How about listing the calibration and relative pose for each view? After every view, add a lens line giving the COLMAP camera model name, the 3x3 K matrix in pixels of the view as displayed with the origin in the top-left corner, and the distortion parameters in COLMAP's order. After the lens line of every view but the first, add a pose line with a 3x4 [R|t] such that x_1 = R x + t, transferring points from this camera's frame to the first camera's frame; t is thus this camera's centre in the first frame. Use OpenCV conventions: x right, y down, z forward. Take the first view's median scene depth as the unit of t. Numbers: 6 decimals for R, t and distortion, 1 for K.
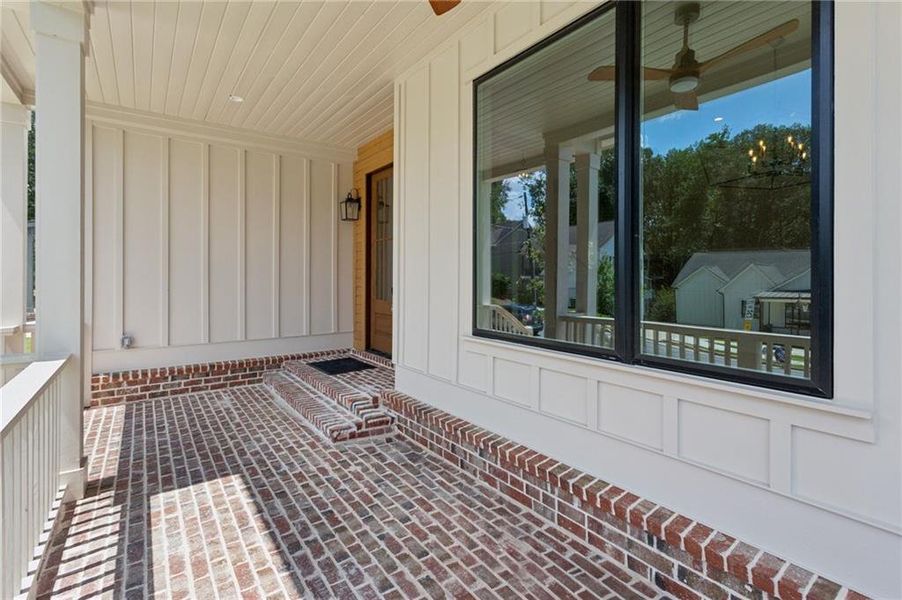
lens RADIAL K [[430.1, 0, 446.0], [0, 430.1, 289.4], [0, 0, 1]] dist [0.001851, 0.000679]
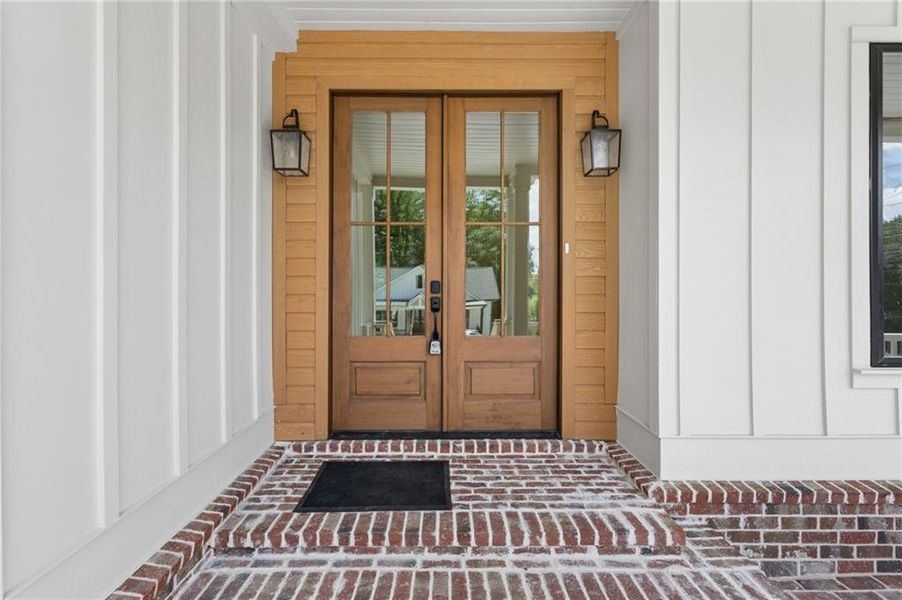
lens RADIAL K [[430.3, 0, 450.7], [0, 430.3, 304.7], [0, 0, 1]] dist [0.000318, 0.000643]
pose [[0.573496, -0.006150, 0.819185, -0.932369], [0.021131, 0.999750, -0.007288, -0.014927], [-0.818936, 0.021490, 0.573482, 1.074843]]
